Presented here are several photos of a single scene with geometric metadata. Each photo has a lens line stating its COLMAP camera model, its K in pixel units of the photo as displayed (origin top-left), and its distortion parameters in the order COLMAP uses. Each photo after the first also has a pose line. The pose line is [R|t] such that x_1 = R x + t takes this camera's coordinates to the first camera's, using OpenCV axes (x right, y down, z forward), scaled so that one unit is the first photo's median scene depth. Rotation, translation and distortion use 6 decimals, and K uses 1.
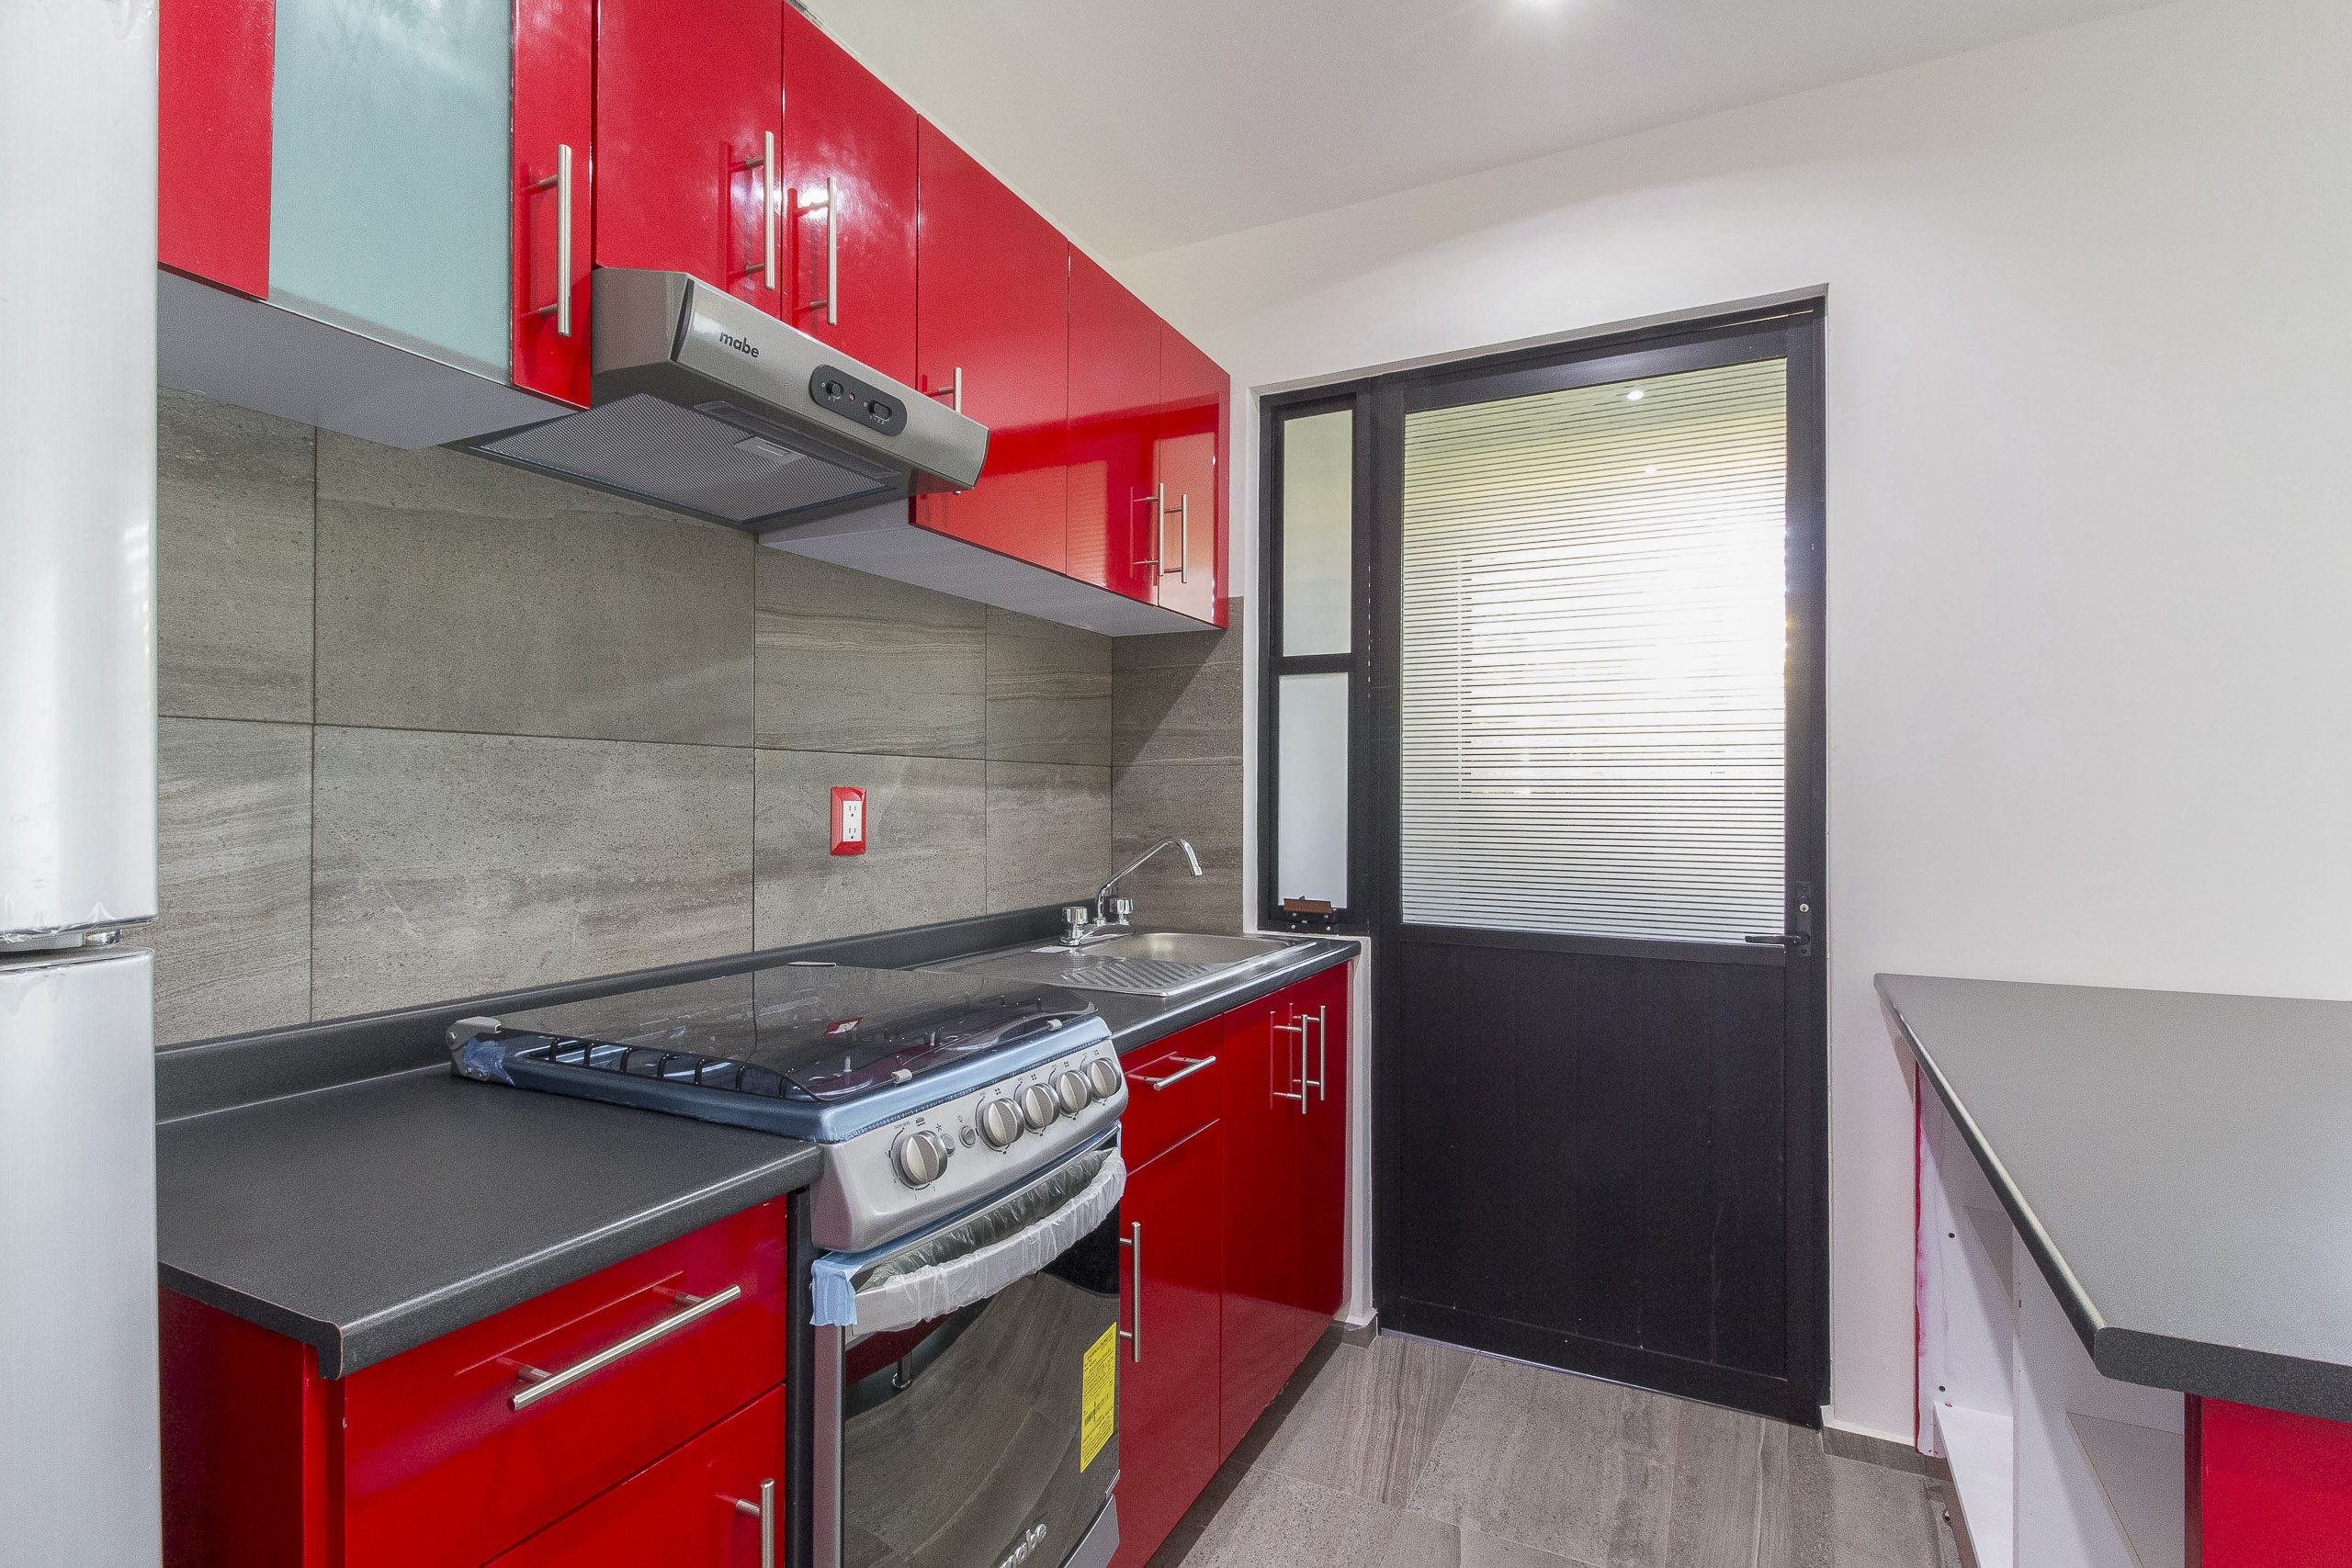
lens RADIAL K [[1085.6, 0, 1182.0], [0, 1085.6, 784.3], [0, 0, 1]] dist [0.016203, -0.013160]
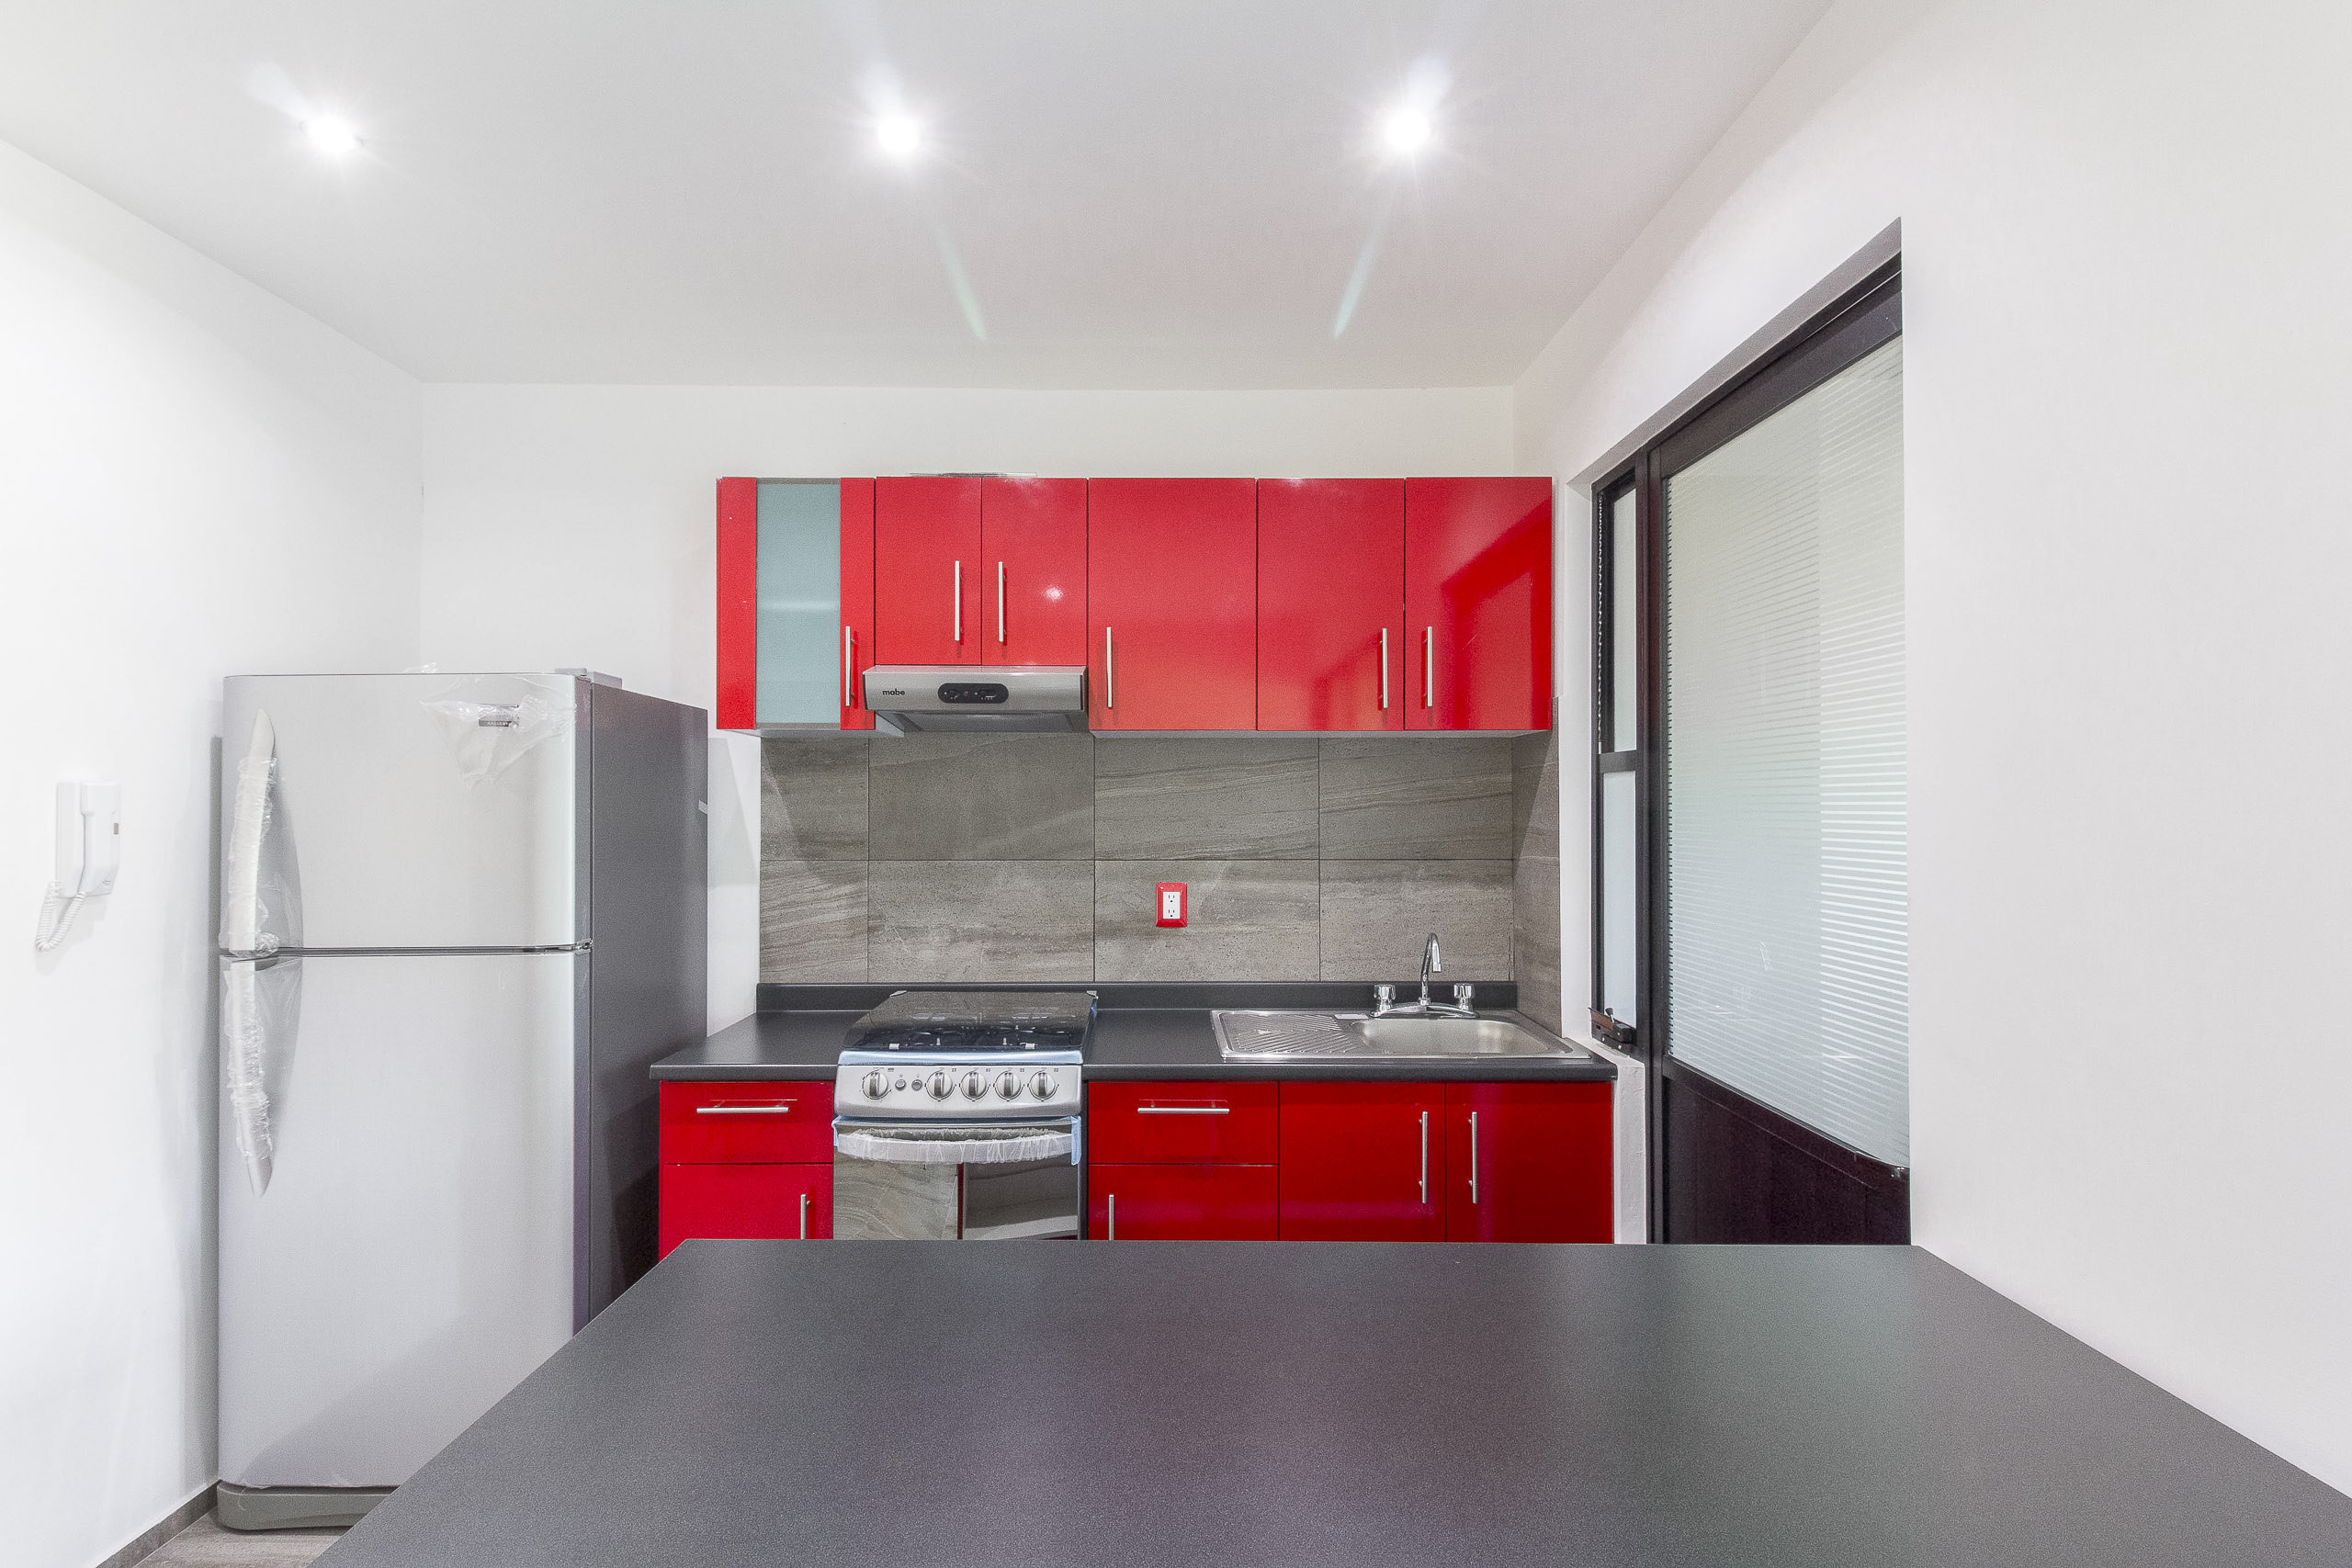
lens RADIAL K [[1109.4, 0, 1166.3], [0, 1109.4, 807.4], [0, 0, 1]] dist [0.013247, -0.000249]
pose [[0.453765, -0.002256, -0.891119, 1.083460], [0.013183, 0.999904, 0.004181, -0.110260], [0.891024, -0.013645, 0.453751, 0.297036]]
